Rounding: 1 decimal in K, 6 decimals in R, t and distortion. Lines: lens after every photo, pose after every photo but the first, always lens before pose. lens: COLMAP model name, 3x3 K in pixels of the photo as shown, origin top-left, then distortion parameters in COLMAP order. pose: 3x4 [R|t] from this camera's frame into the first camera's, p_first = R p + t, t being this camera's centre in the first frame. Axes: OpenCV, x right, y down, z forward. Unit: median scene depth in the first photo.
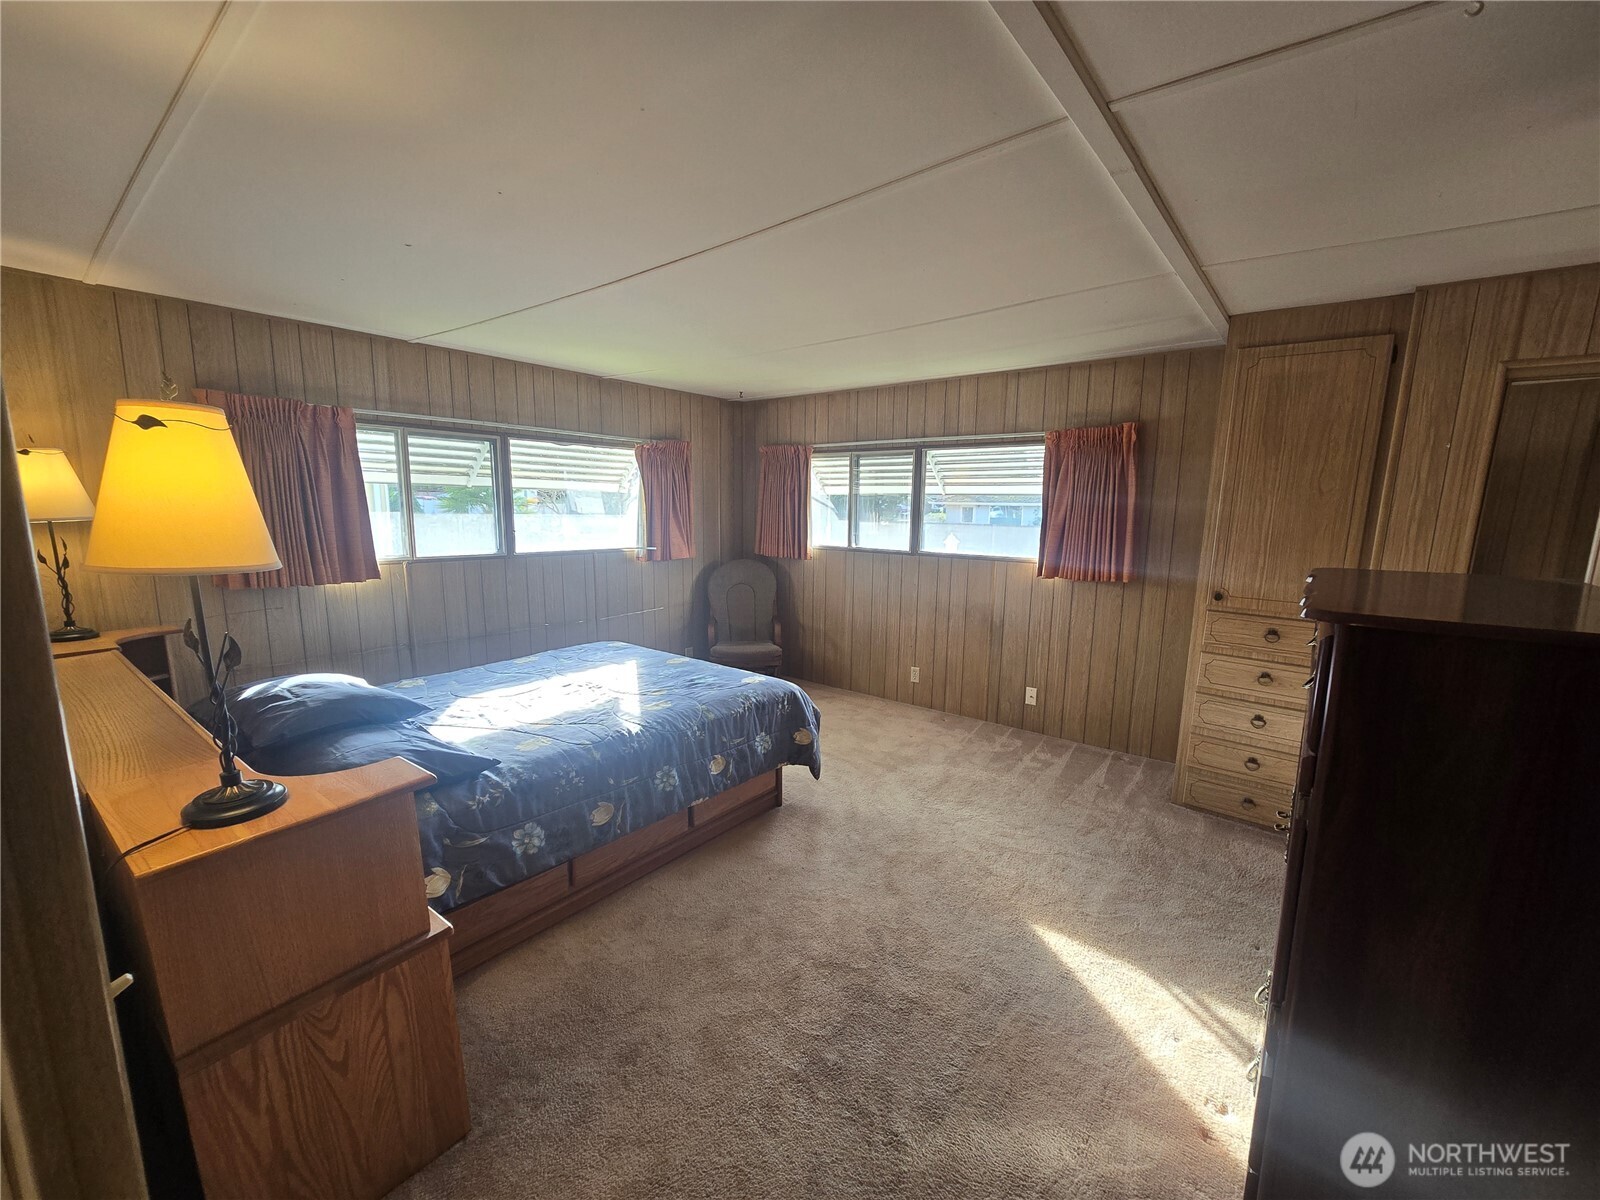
lens RADIAL K [[665.6, 0, 800.0], [0, 665.6, 600.0], [0, 0, 1]] dist [-0.000591, 0.005298]
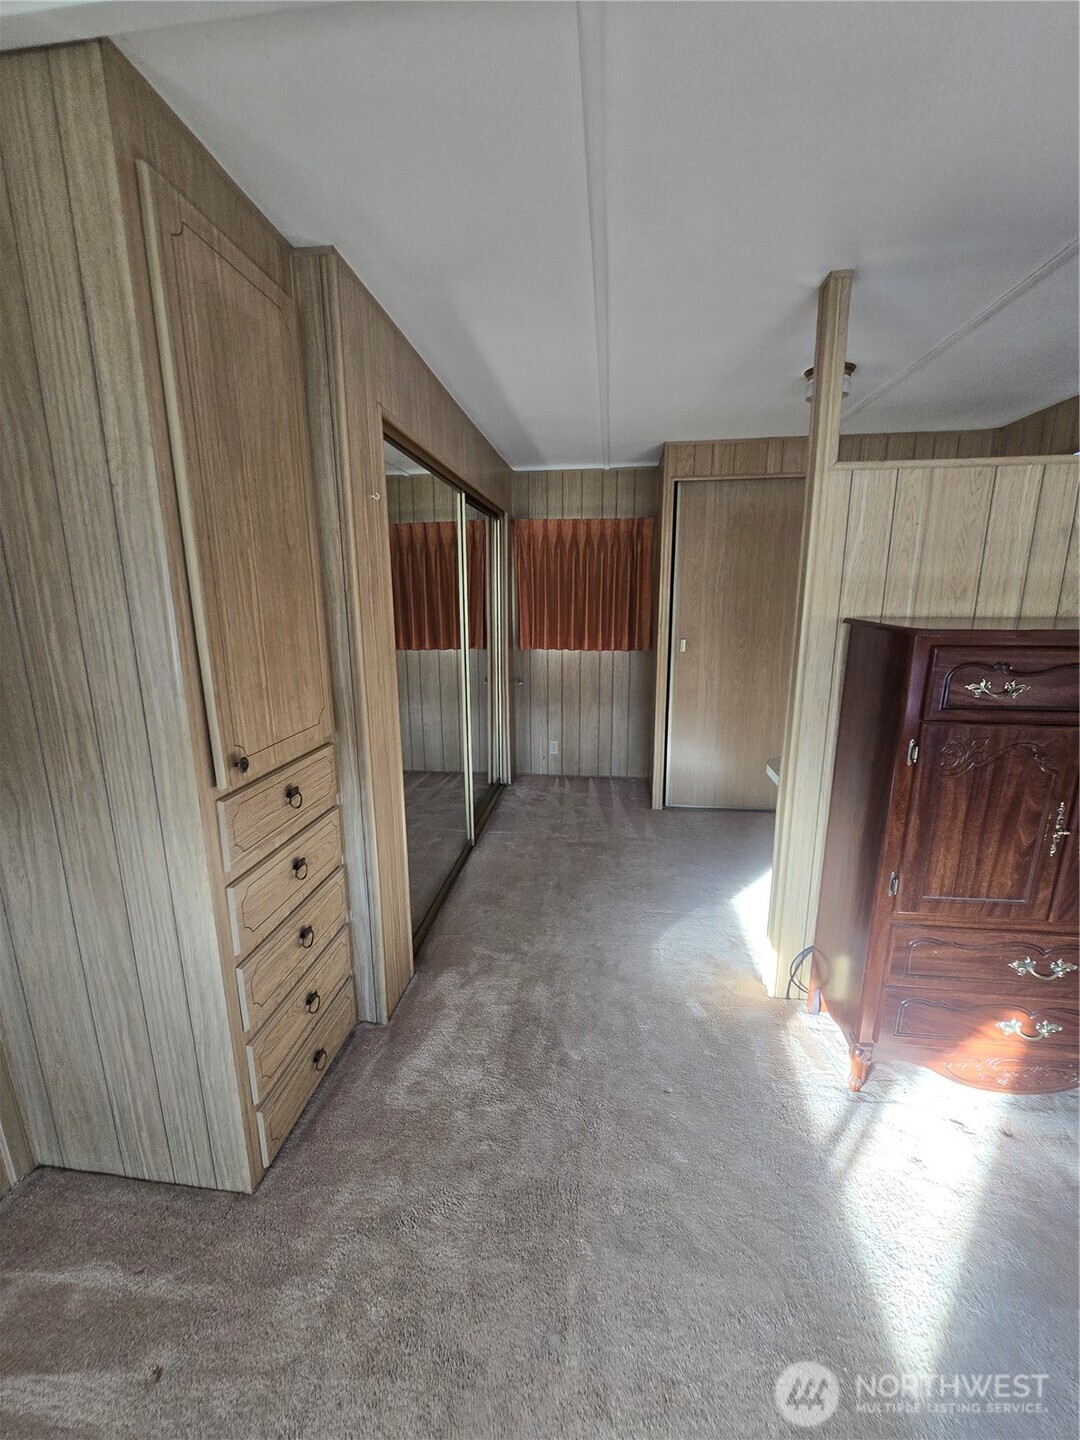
lens RADIAL K [[599.0, 0, 540.0], [0, 599.0, 720.0], [0, 0, 1]] dist [-0.000591, 0.005298]
pose [[-0.530486, -0.196957, 0.824495, 0.187505], [0.123406, 0.944328, 0.304983, -0.154505], [-0.838663, 0.263537, -0.476647, 1.131200]]
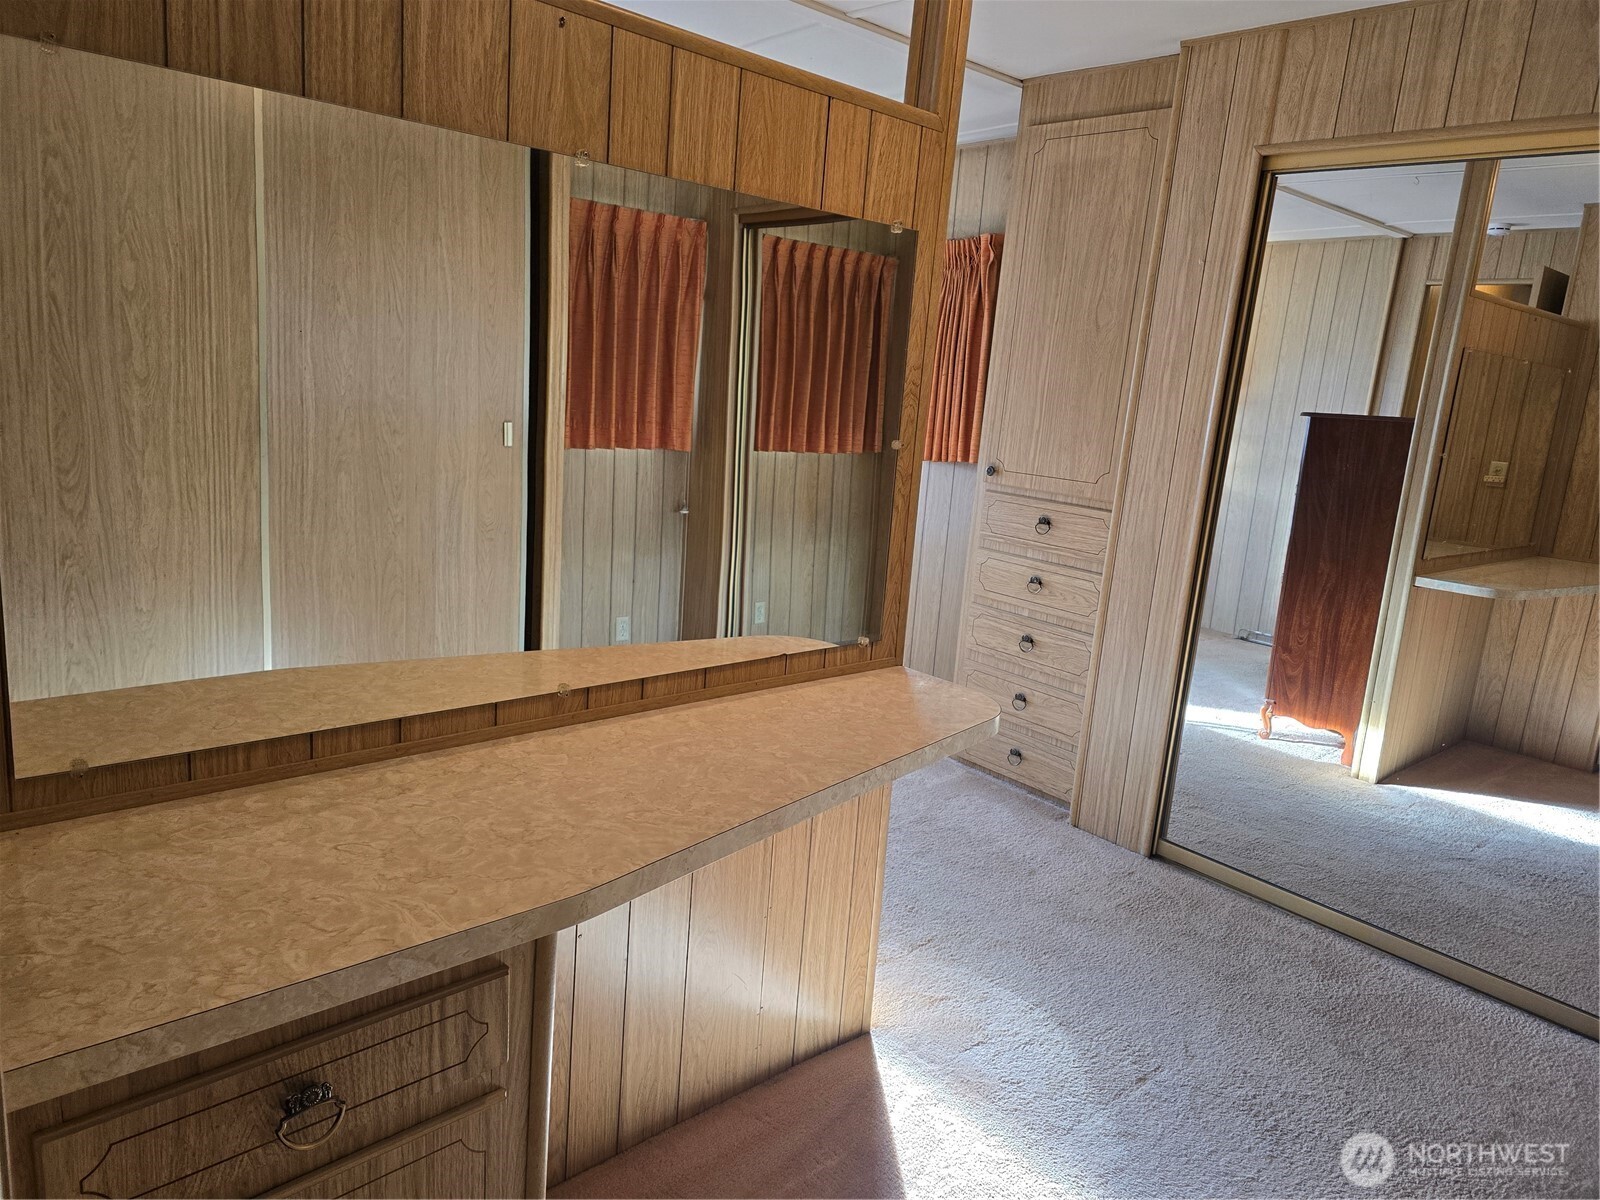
lens RADIAL K [[1053.9, 0, 800.0], [0, 1053.9, 600.0], [0, 0, 1]] dist [-0.007297, -0.002513]
pose [[0.984732, 0.087841, -0.150286, 0.672631], [-0.081192, 0.995452, 0.049832, 0.106706], [0.153980, -0.036869, 0.987386, -0.201754]]
